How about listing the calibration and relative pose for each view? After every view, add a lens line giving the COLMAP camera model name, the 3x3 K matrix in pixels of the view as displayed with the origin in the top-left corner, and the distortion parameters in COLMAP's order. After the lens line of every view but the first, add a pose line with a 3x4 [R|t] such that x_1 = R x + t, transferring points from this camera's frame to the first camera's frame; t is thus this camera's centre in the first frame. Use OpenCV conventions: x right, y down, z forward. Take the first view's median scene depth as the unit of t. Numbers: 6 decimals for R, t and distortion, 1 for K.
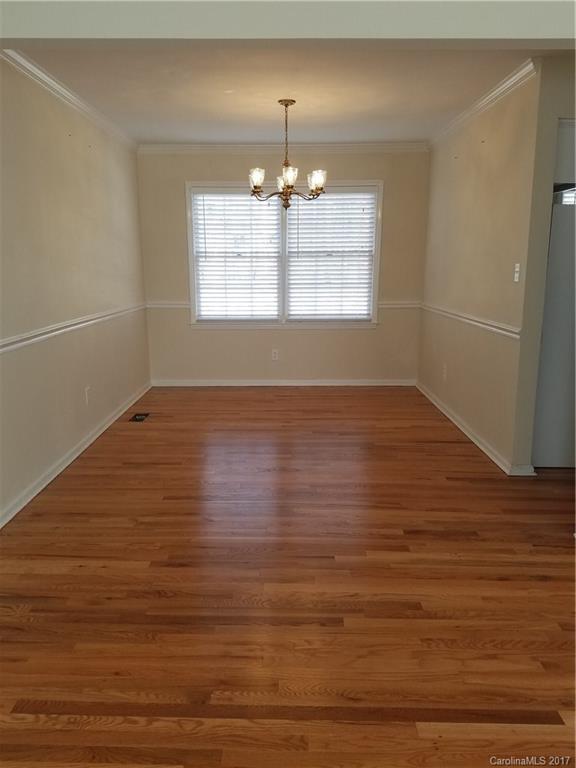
lens RADIAL K [[580.0, 0, 288.0], [0, 580.0, 384.0], [0, 0, 1]] dist [0.007330, -0.001404]
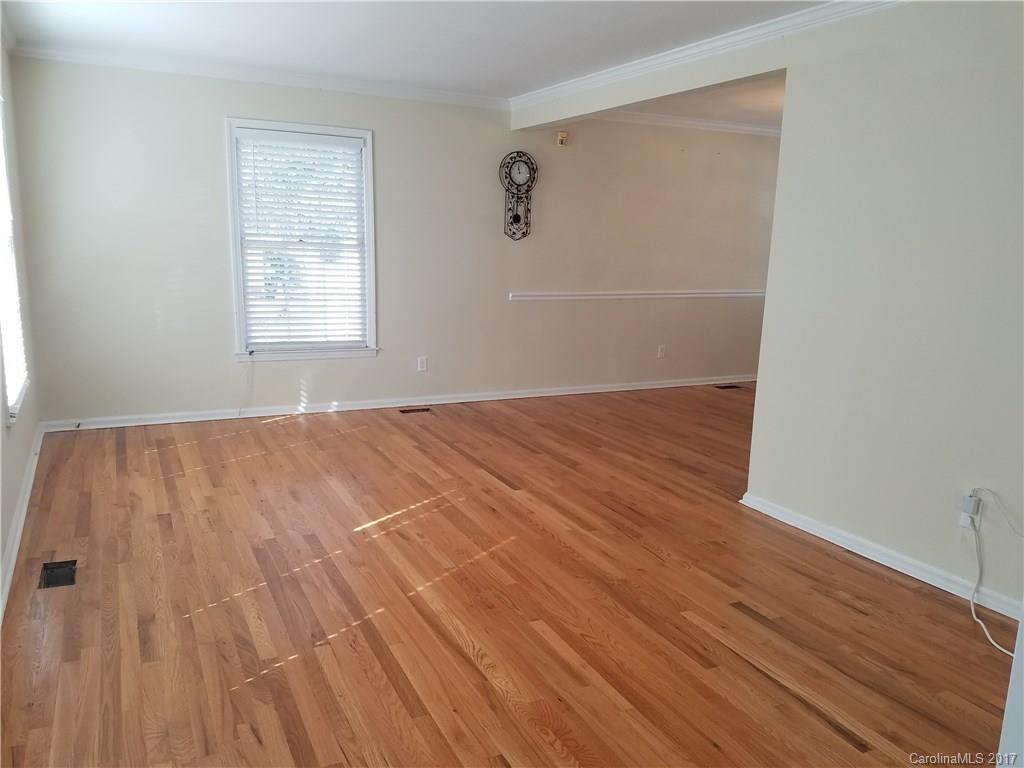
lens RADIAL K [[773.4, 0, 512.0], [0, 773.4, 384.0], [0, 0, 1]] dist [0.007330, -0.001404]
pose [[0.458212, 0.171527, -0.872135, 1.961149], [-0.217166, 0.973071, 0.077281, 0.053014], [0.861905, 0.153987, 0.483122, -0.188645]]
